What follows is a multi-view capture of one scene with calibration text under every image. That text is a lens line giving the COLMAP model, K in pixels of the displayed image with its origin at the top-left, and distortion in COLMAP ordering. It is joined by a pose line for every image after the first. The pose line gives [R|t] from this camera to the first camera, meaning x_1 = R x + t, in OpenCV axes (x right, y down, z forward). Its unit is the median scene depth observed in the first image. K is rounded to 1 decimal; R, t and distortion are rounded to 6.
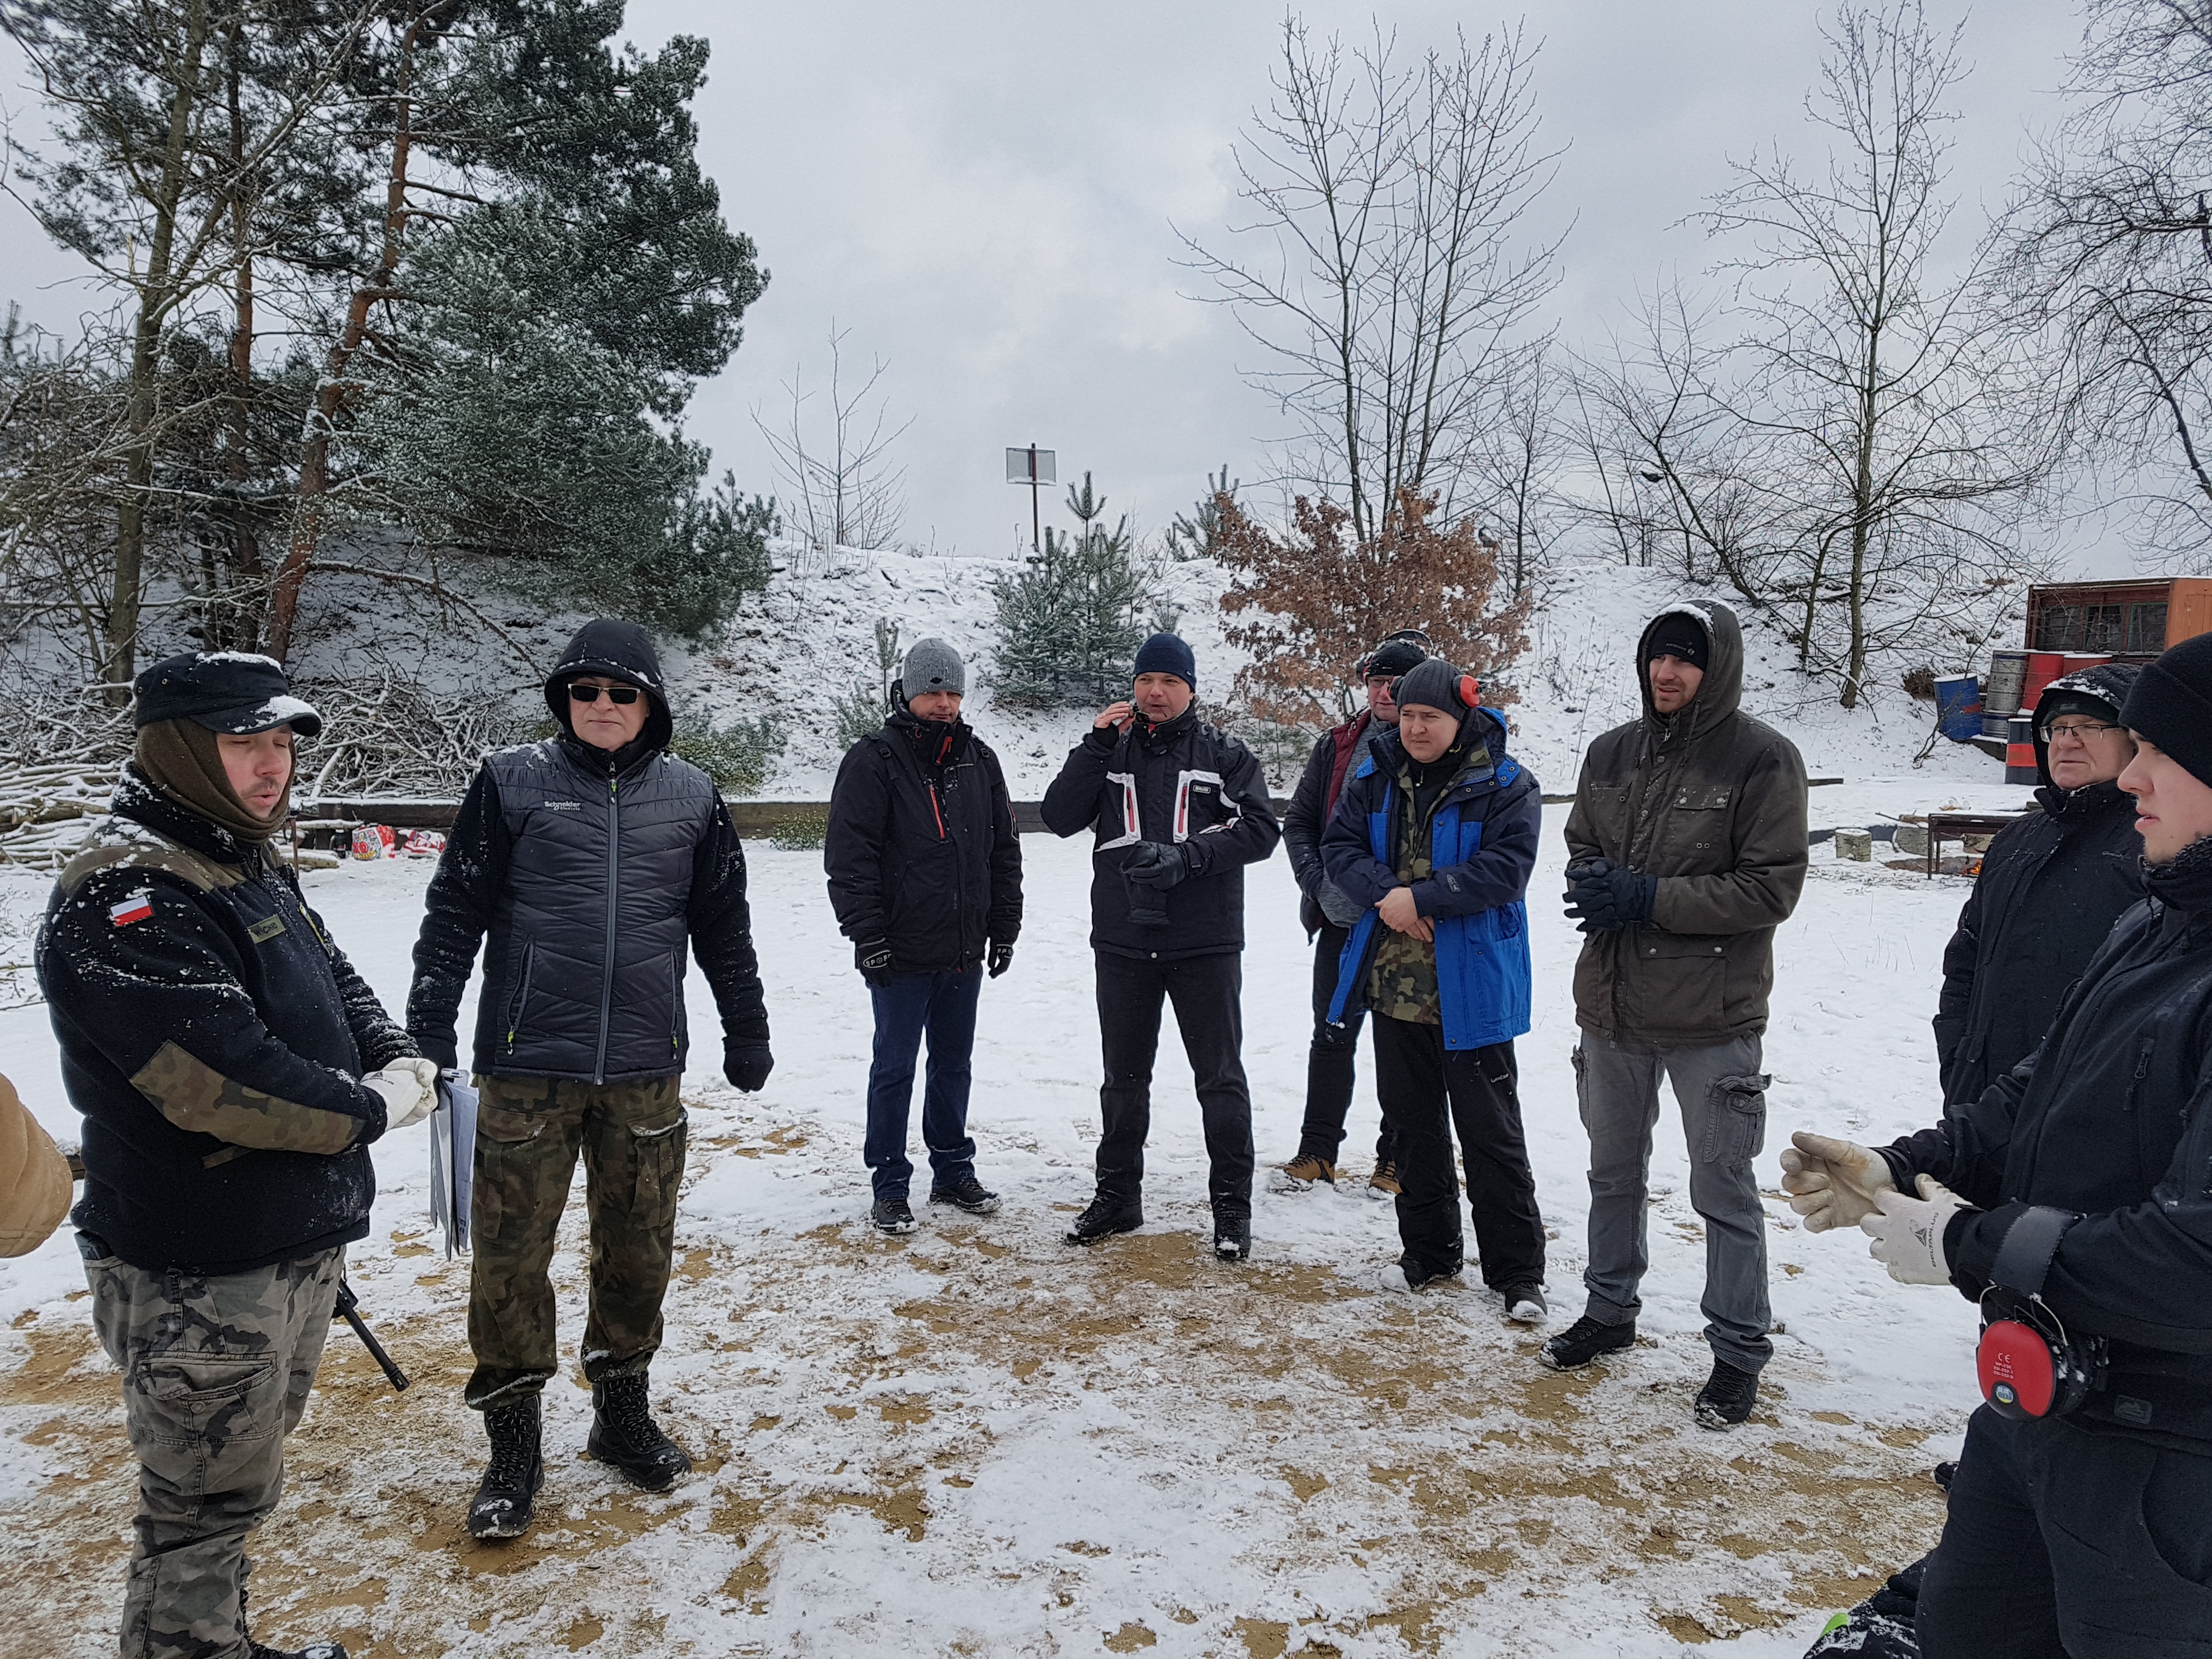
lens RADIAL K [[1696.8, 0, 1106.0], [0, 1696.8, 829.5], [0, 0, 1]] dist [-0.002949, 0.001264]
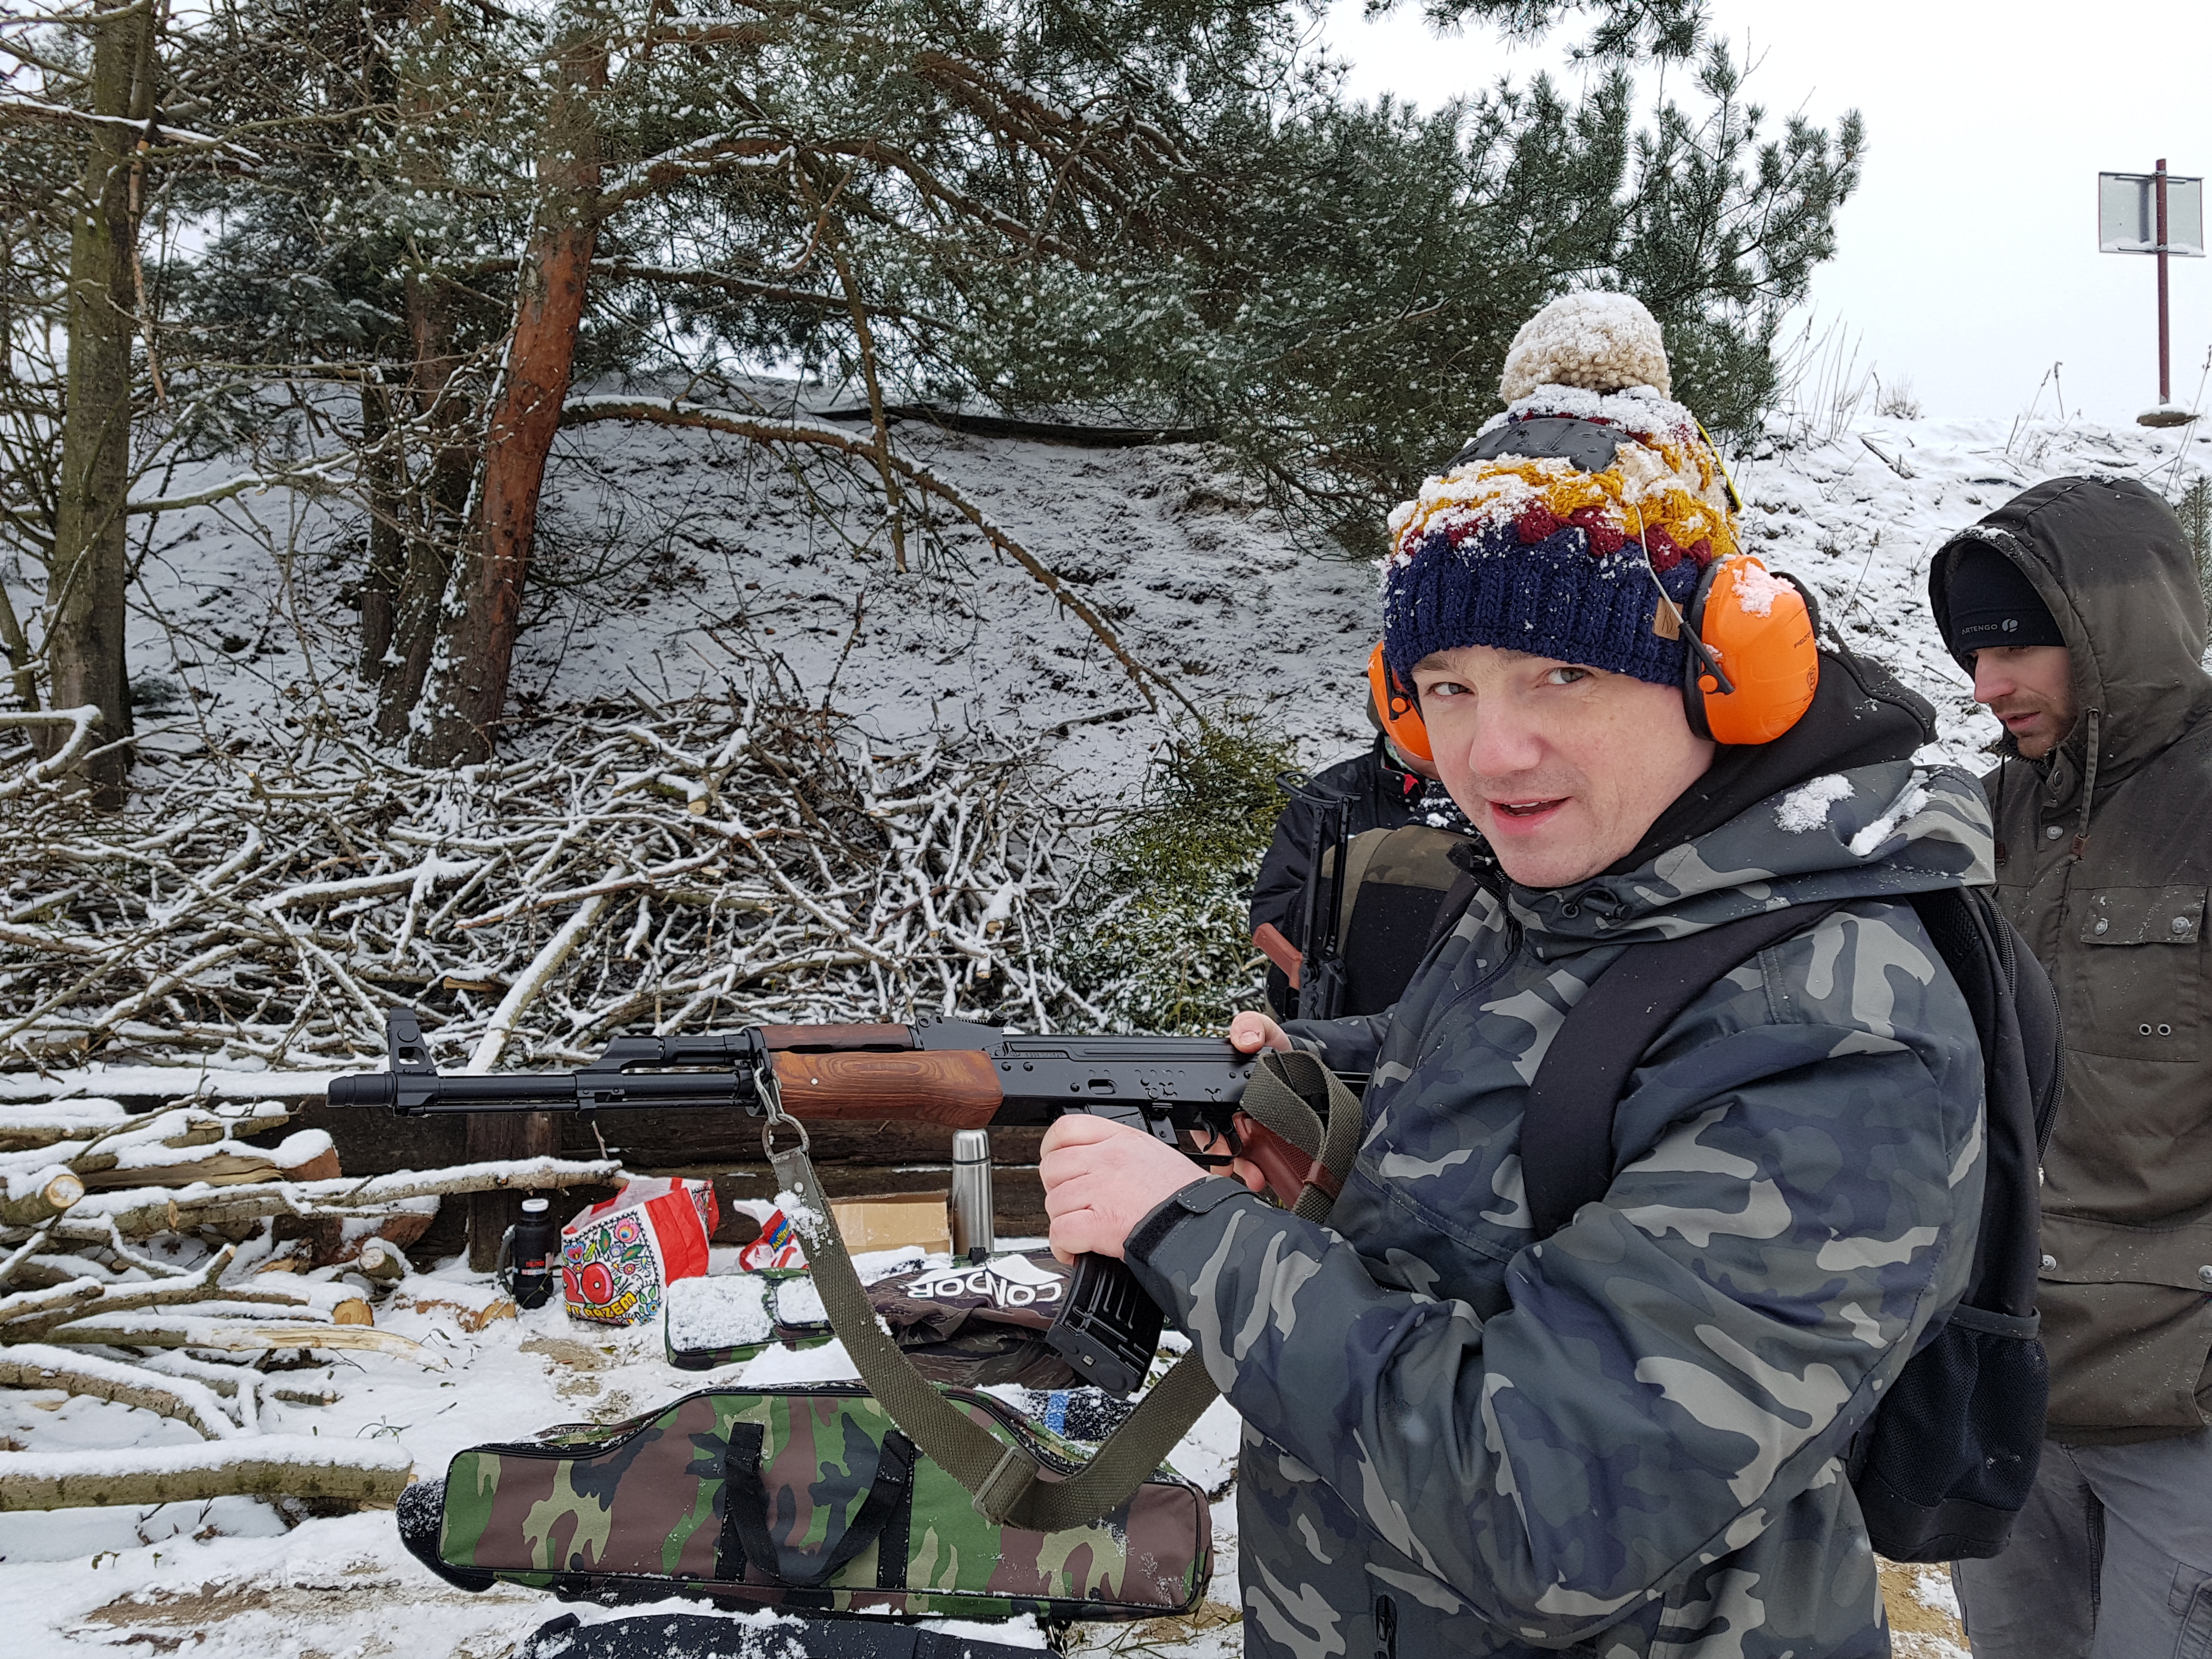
lens RADIAL K [[1679.0, 0, 1106.0], [0, 1679.0, 829.5], [0, 0, 1]] dist [0.165657, 0.000025]
pose [[0.966689, 0.008328, -0.255819, -0.250371], [-0.015434, 0.999548, -0.025780, -0.051006], [0.255489, 0.028869, 0.966381, 0.654859]]
